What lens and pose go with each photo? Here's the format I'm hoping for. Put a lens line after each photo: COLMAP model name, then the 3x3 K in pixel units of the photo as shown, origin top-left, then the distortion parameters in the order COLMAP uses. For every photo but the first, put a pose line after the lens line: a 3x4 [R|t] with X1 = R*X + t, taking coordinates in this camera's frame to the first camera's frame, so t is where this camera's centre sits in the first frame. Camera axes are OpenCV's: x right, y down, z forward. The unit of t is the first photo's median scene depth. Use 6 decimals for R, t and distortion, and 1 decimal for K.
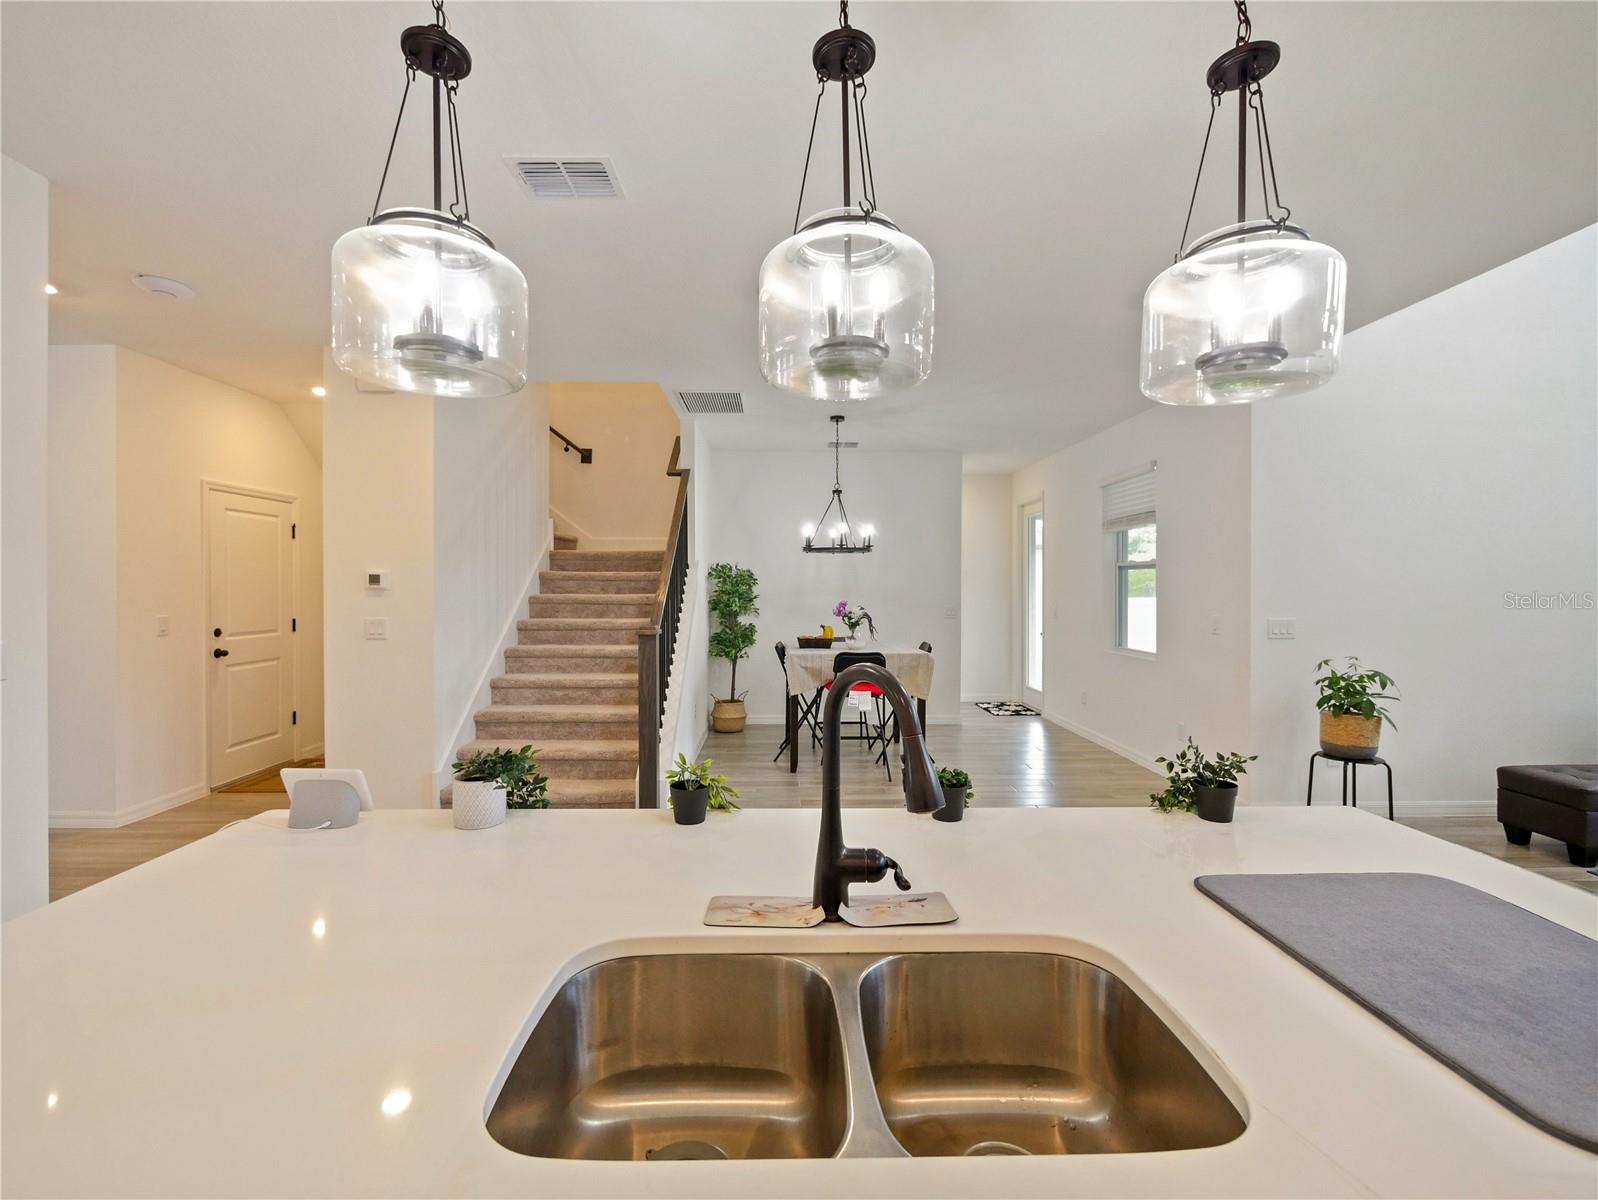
lens RADIAL K [[694.9, 0, 789.0], [0, 694.9, 592.2], [0, 0, 1]] dist [-0.001710, -0.000223]
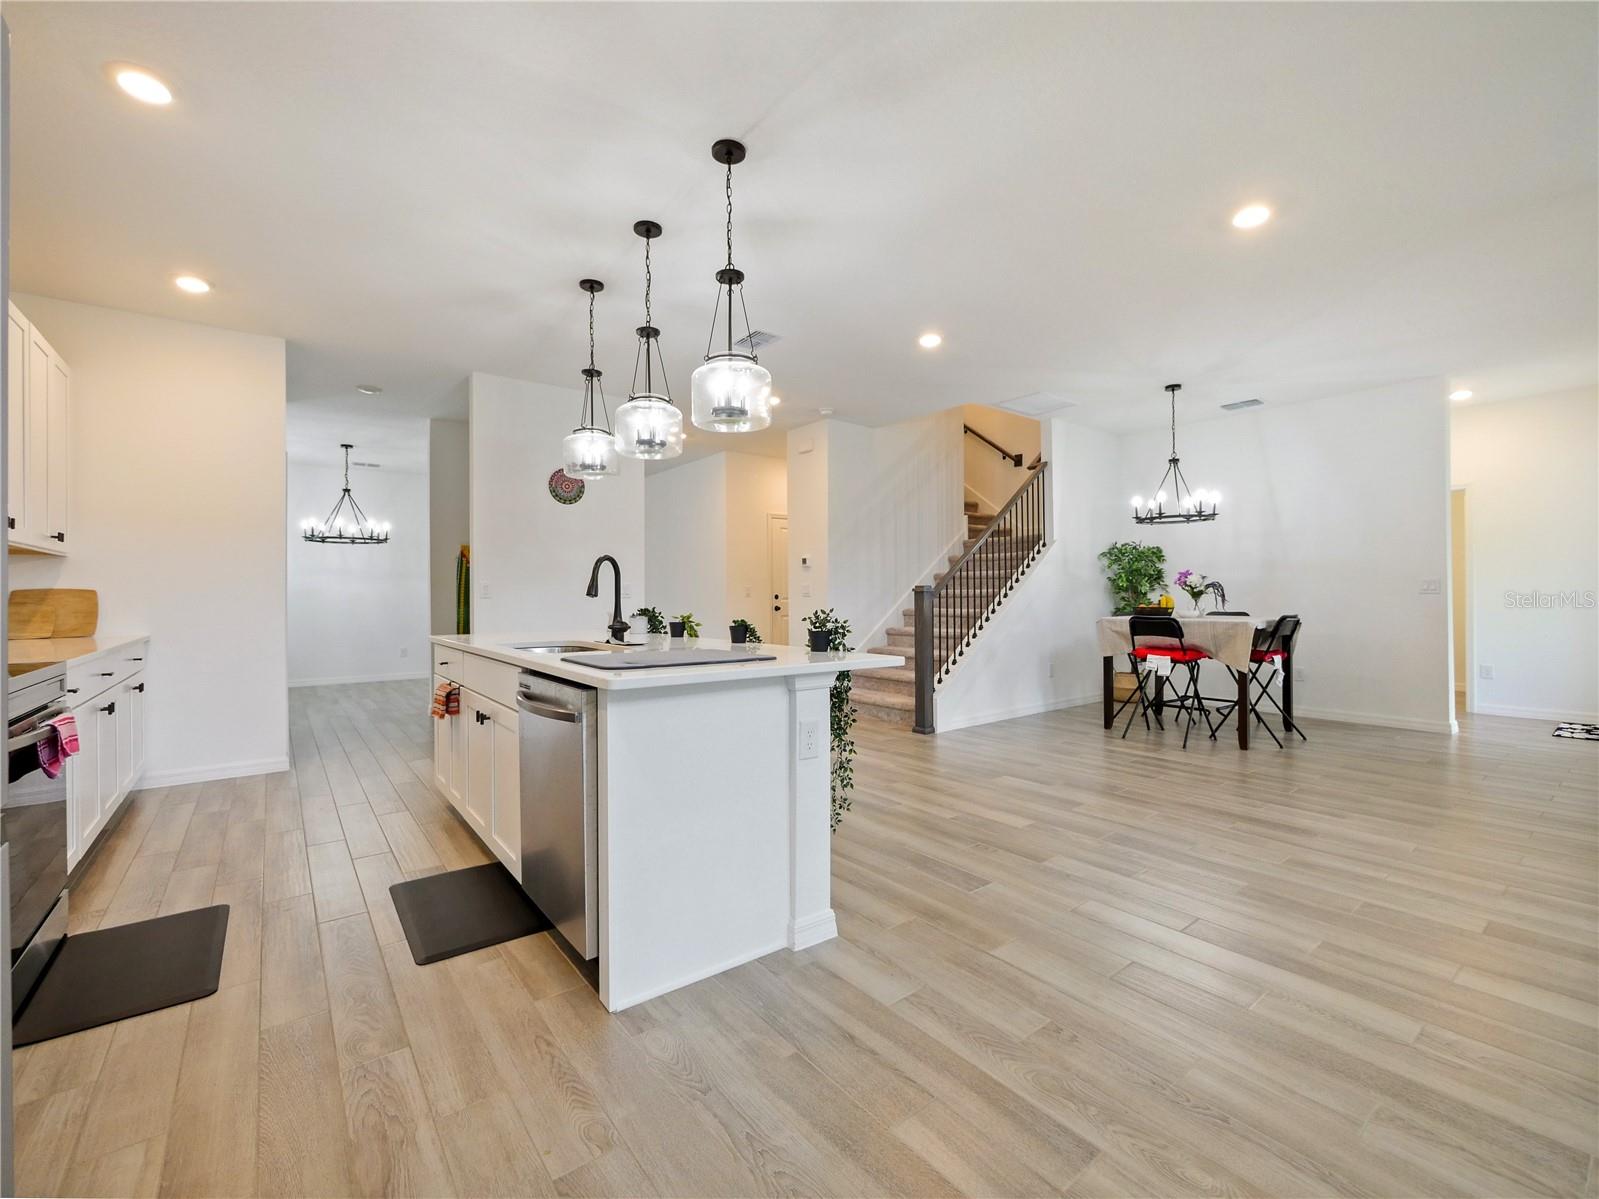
lens RADIAL K [[685.5, 0, 791.2], [0, 685.5, 598.4], [0, 0, 1]] dist [-0.031367, 0.000018]
pose [[0.586024, -0.002583, -0.810289, 0.578911], [0.001051, 0.999997, -0.002428, 0.059222], [0.810293, 0.000571, 0.586025, -0.015843]]
